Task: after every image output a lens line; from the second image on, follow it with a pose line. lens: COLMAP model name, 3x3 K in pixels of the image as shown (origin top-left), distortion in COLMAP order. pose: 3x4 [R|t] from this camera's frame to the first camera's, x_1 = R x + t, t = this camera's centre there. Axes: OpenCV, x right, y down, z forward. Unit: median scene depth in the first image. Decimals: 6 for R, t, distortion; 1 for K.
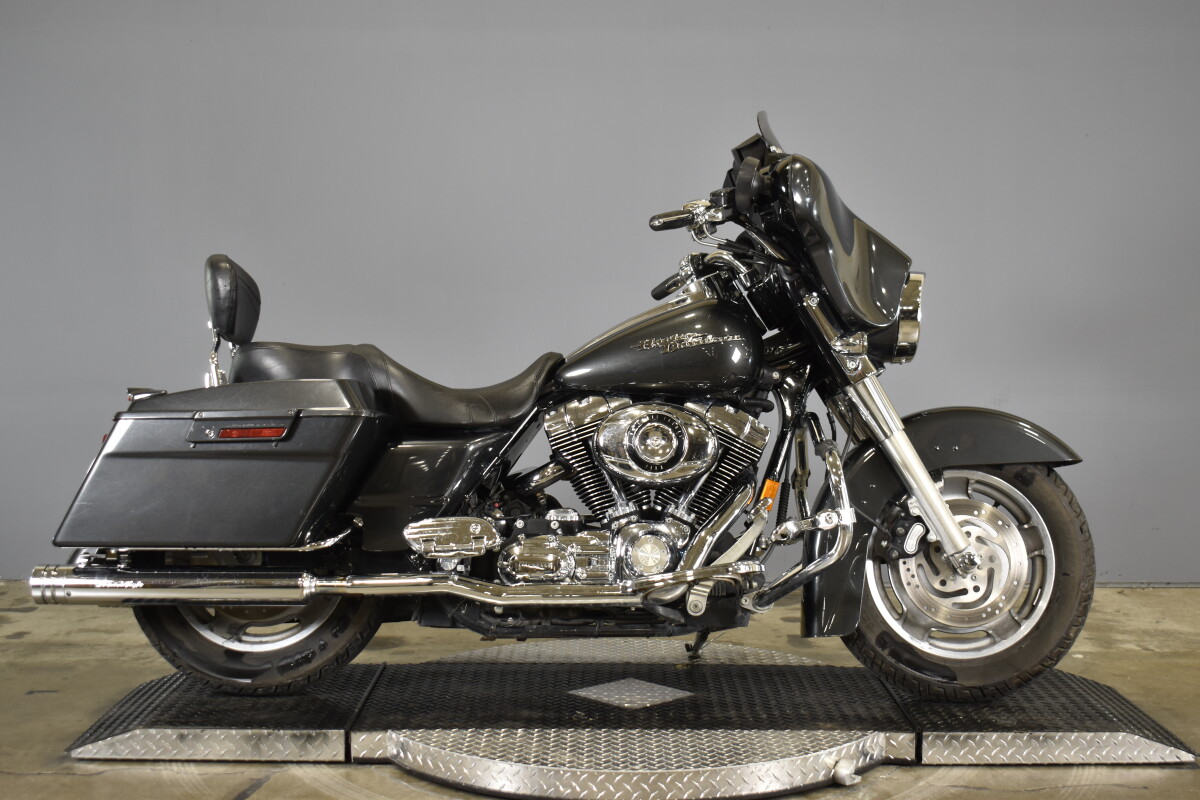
lens RADIAL K [[1657.3, 0, 600.0], [0, 1657.3, 400.0], [0, 0, 1]] dist [-0.012507, -0.030976]
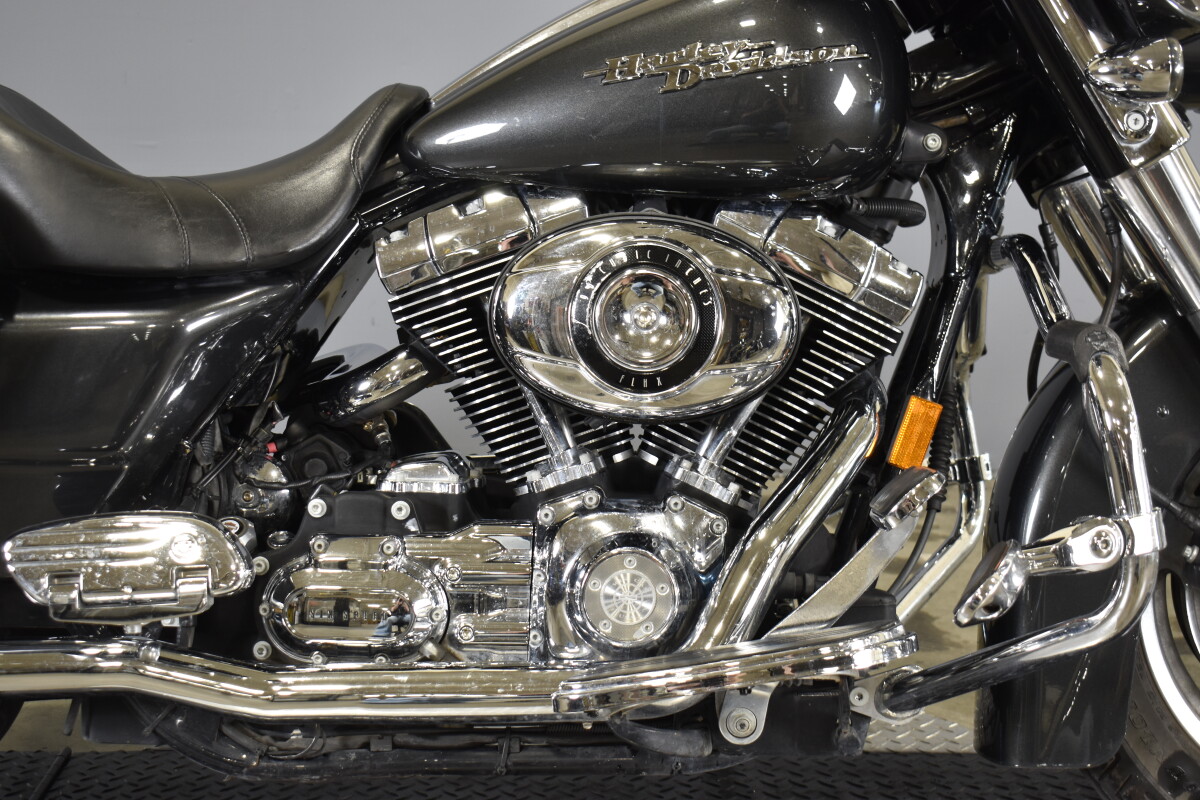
lens RADIAL K [[1911.3, 0, 600.0], [0, 1911.3, 400.0], [0, 0, 1]] dist [0.010508, -0.045989]
pose [[0.999991, 0.000264, 0.004155, 0.020506], [-0.000899, 0.988141, 0.153547, -0.025346], [-0.004065, -0.153549, 0.988133, 0.528003]]
